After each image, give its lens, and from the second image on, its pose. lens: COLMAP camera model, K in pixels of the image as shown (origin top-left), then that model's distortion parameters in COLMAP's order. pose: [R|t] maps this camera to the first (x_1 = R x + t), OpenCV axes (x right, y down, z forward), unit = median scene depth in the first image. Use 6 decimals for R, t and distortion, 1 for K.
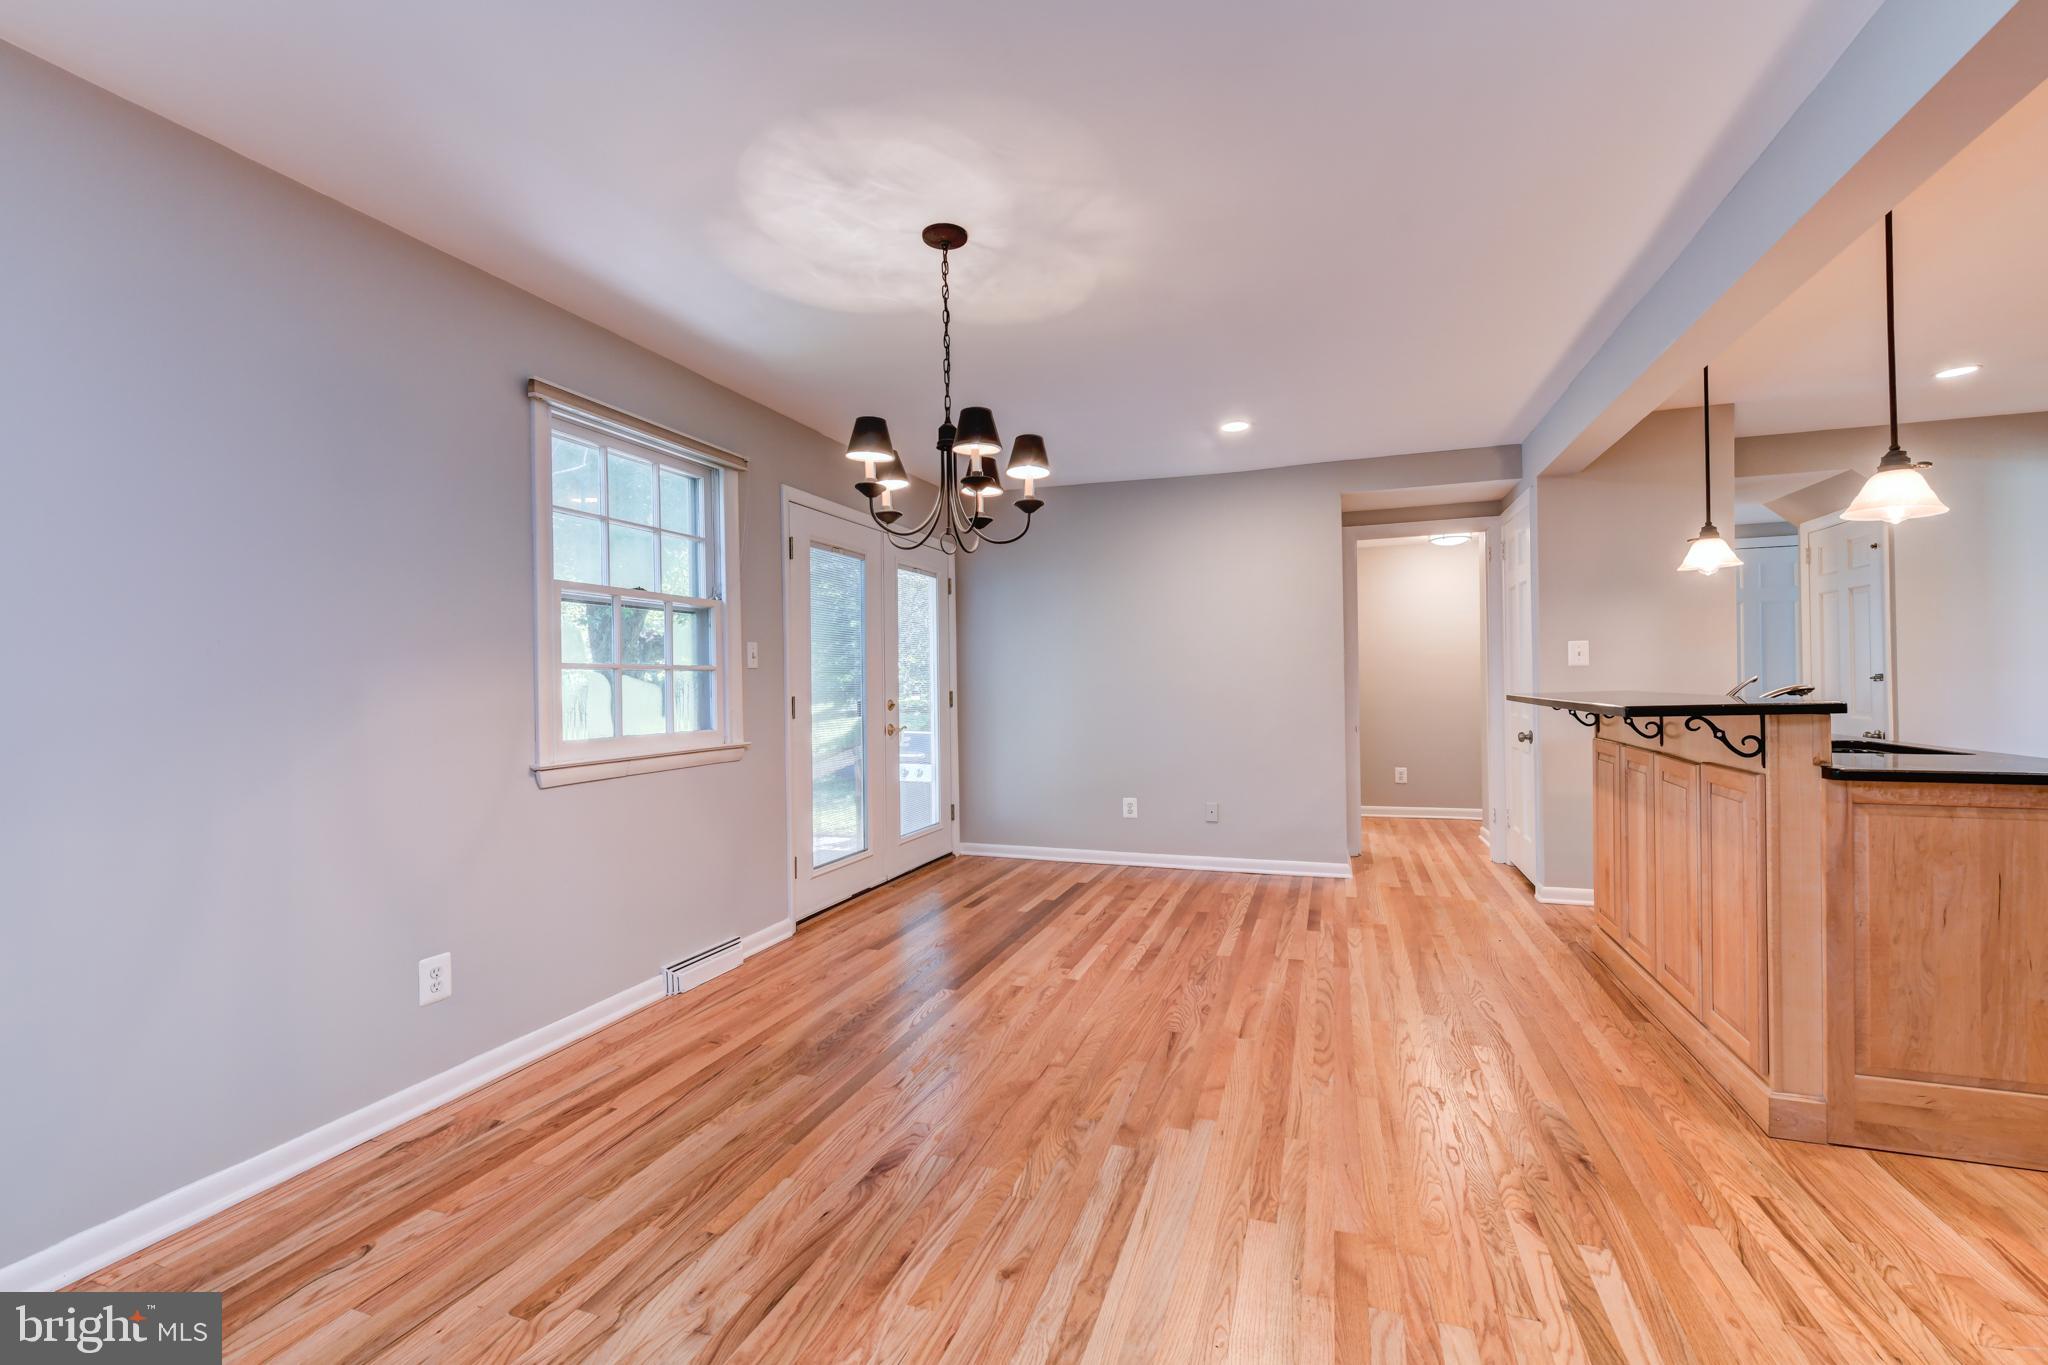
lens RADIAL K [[875.8, 0, 1029.4], [0, 875.8, 671.4], [0, 0, 1]] dist [0.001314, -0.000058]
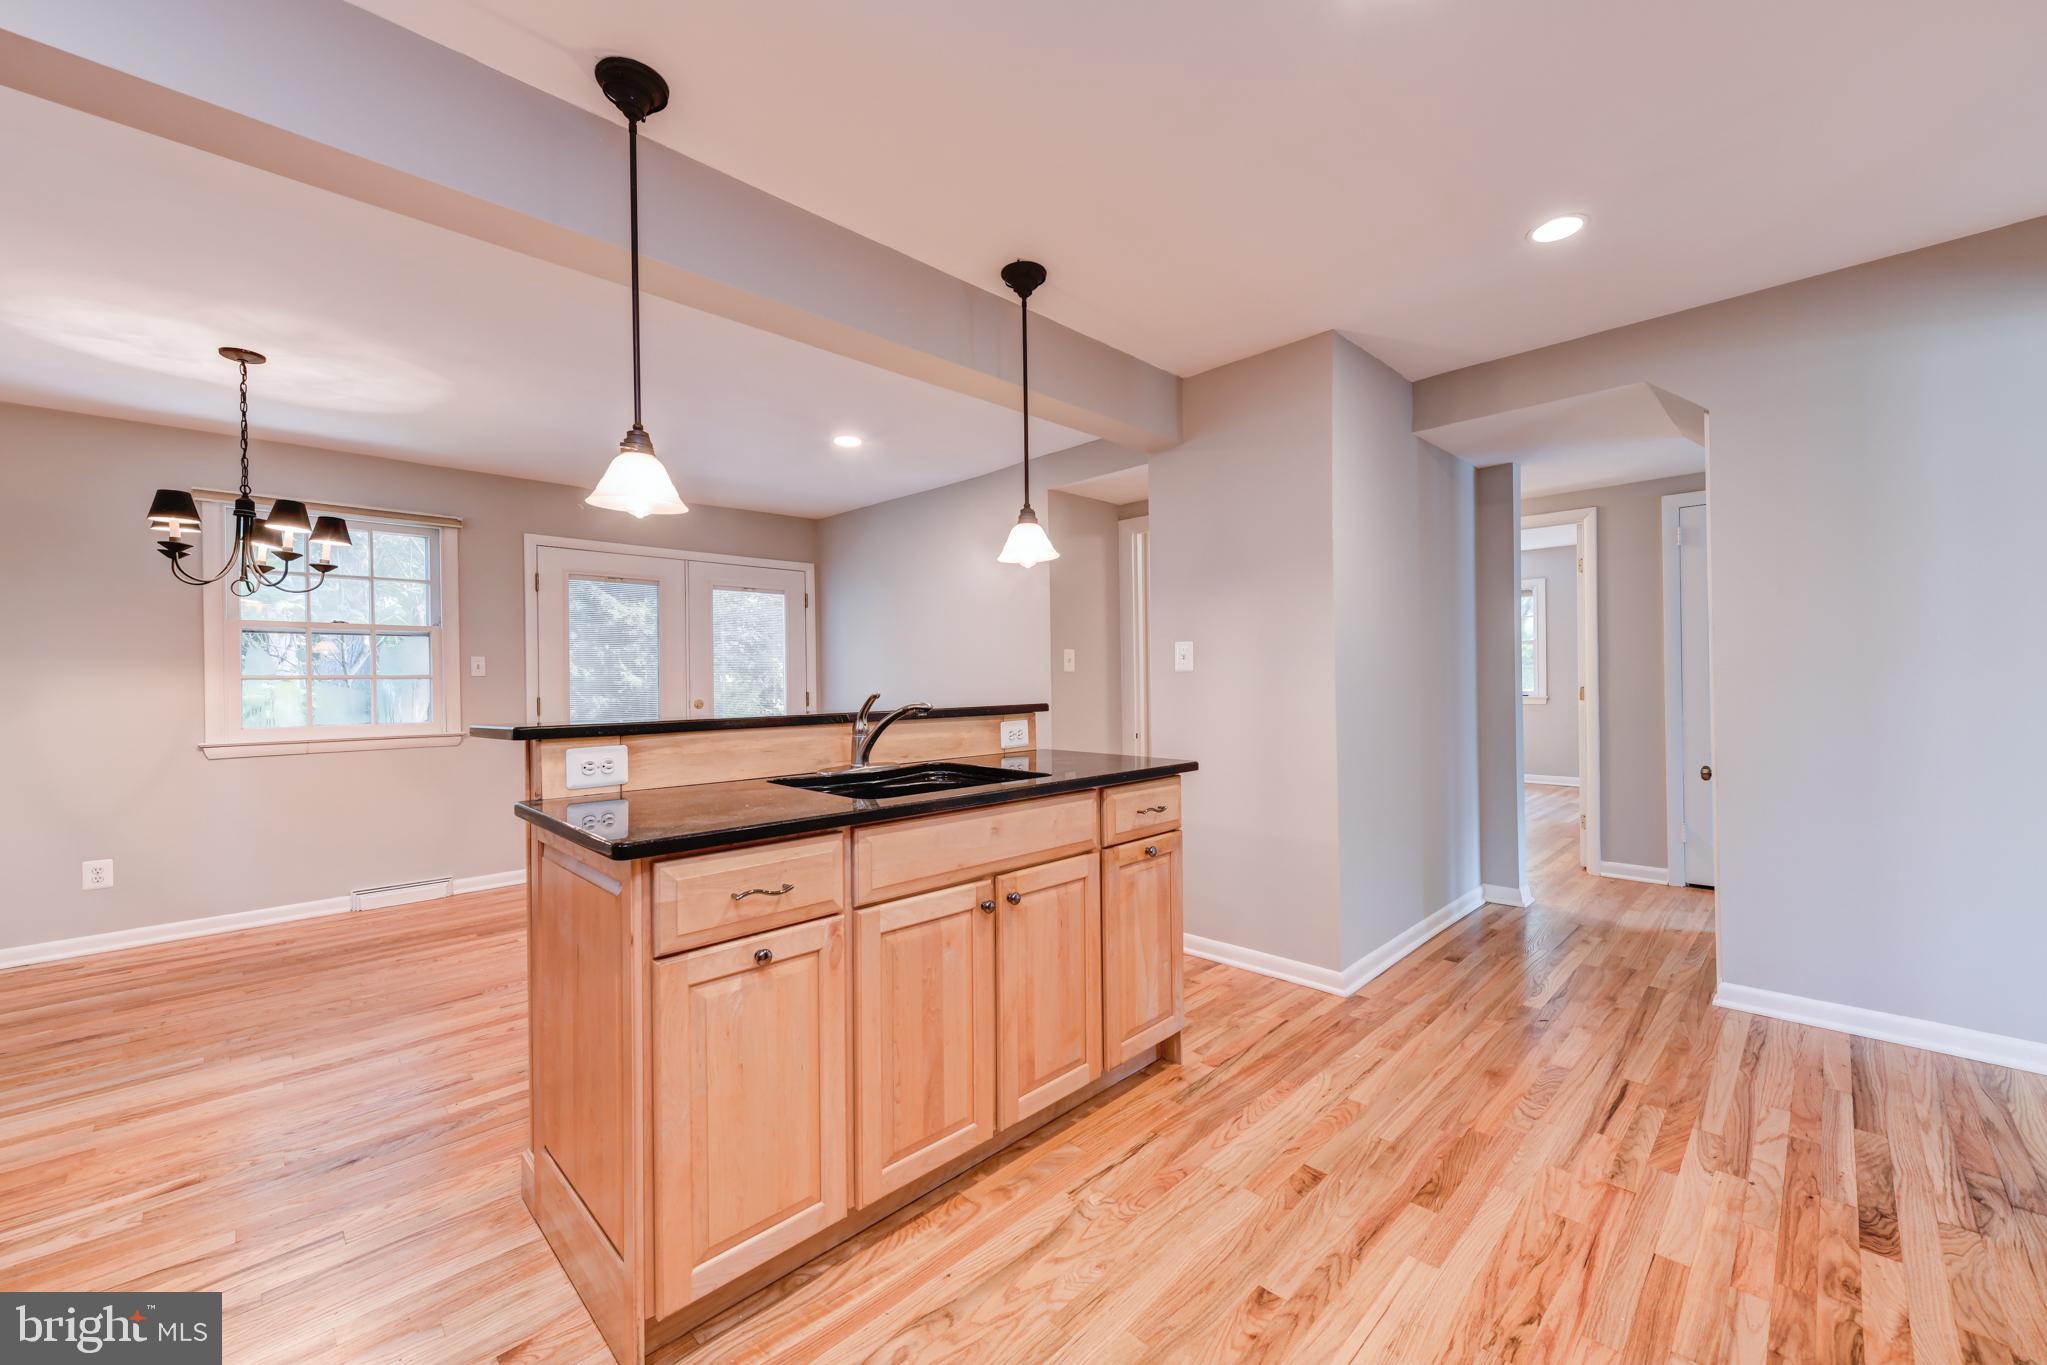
lens RADIAL K [[803.6, 0, 1025.6], [0, 803.6, 675.2], [0, 0, 1]] dist [0.004257, -0.000447]
pose [[0.898323, -0.000343, -0.439335, 1.178275], [0.005471, 0.999931, 0.010407, -0.016416], [0.439302, -0.011753, 0.898263, 0.331156]]
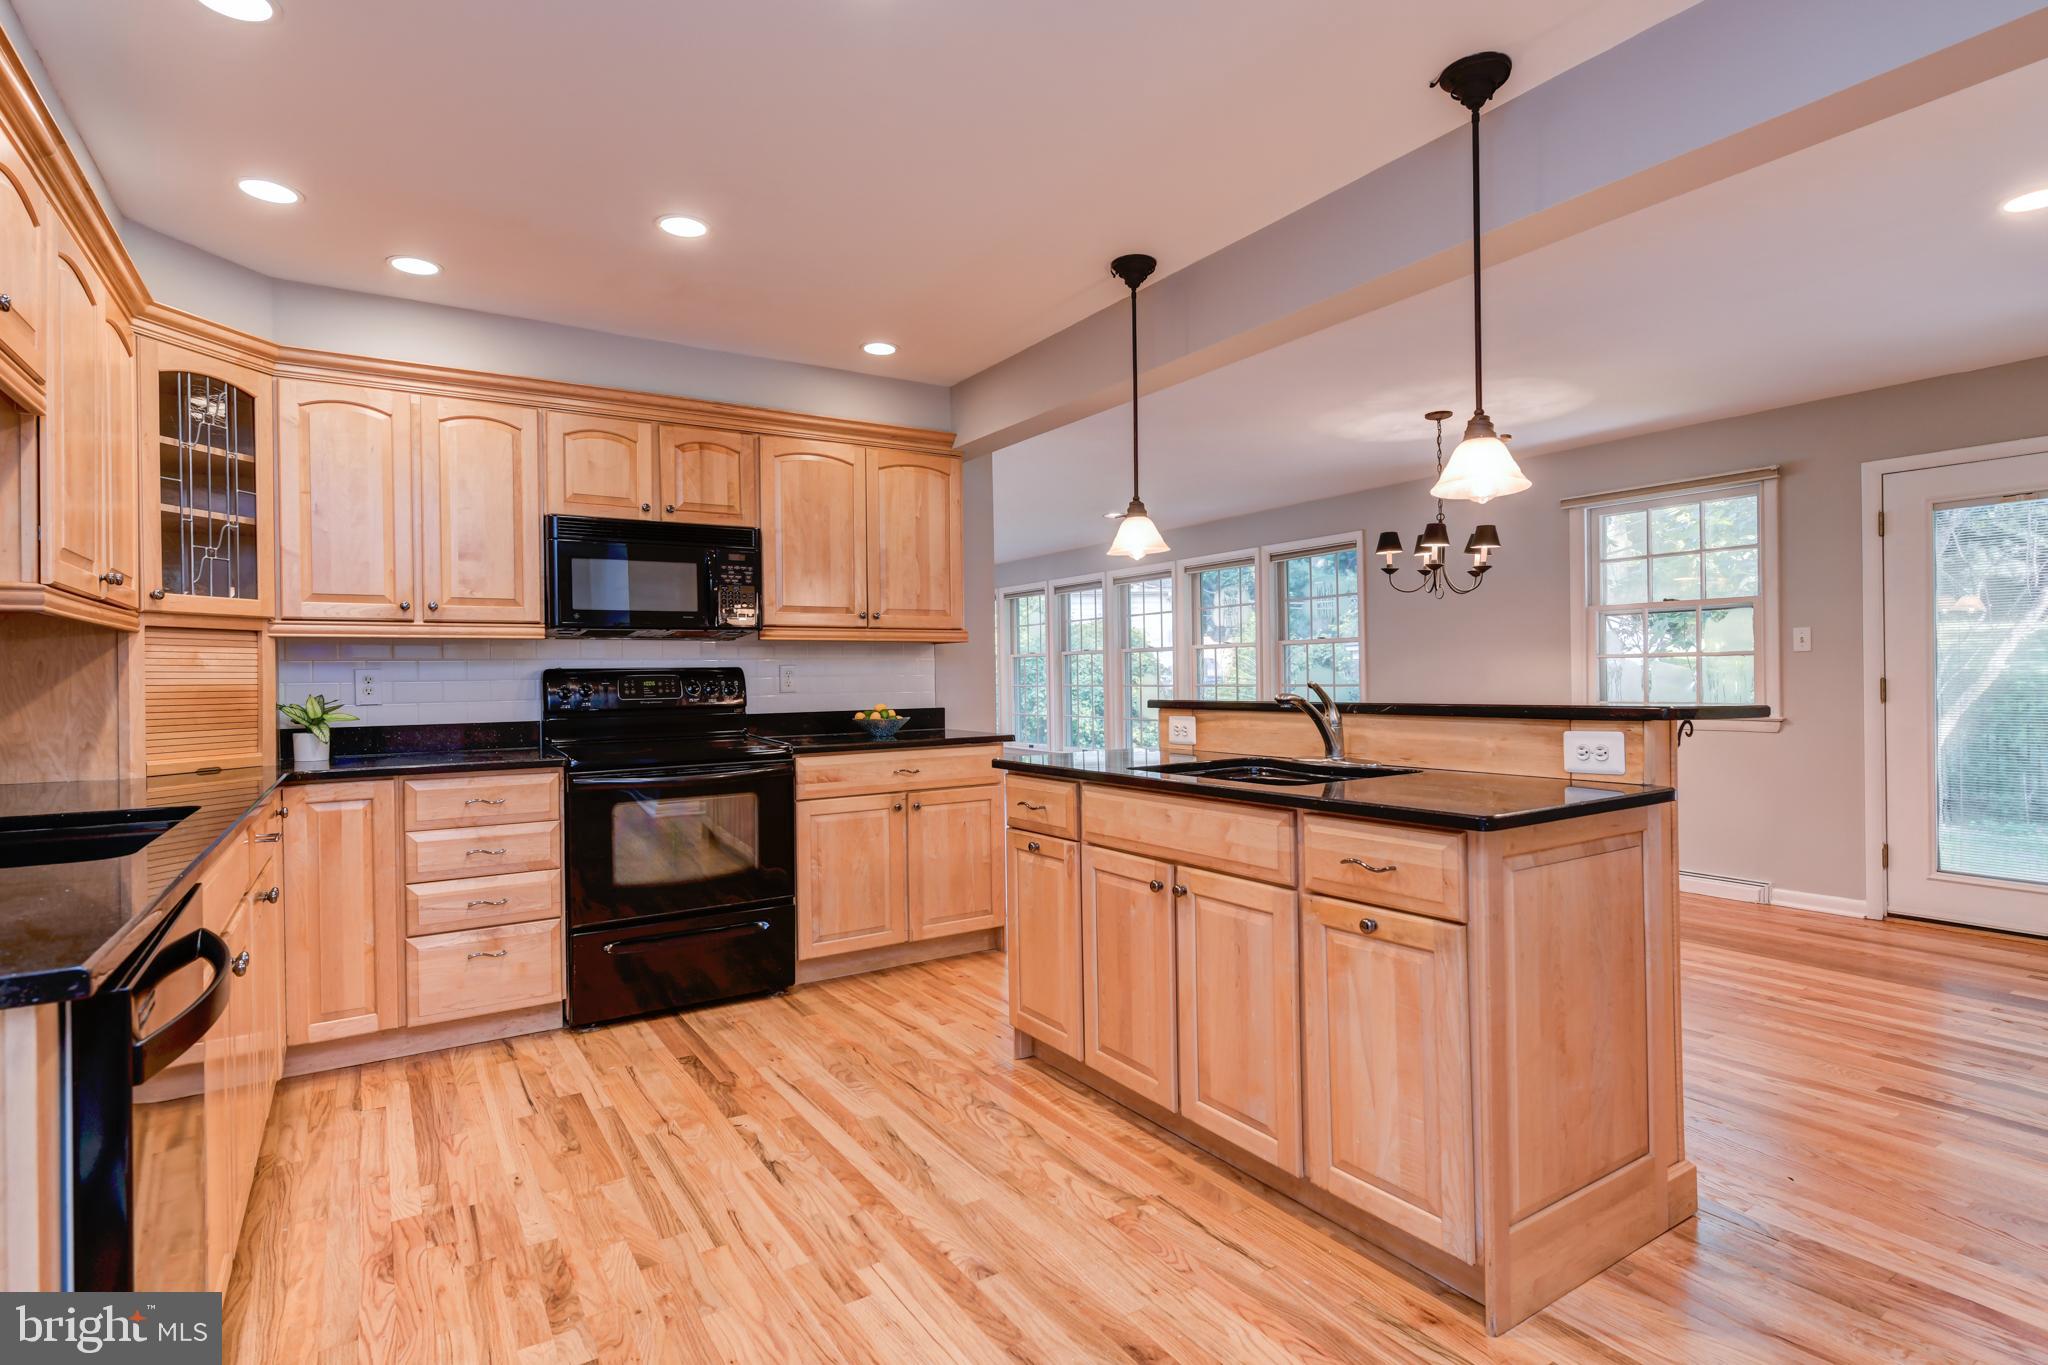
lens RADIAL K [[1010.6, 0, 1024.0], [0, 1010.6, 682.5], [0, 0, 1]] dist [-0.001193, -0.000087]
pose [[-0.616405, 0.026975, -0.786967, 1.565540], [0.031554, 0.999456, 0.009543, -0.009371], [0.786797, -0.018949, -0.616921, 1.241763]]
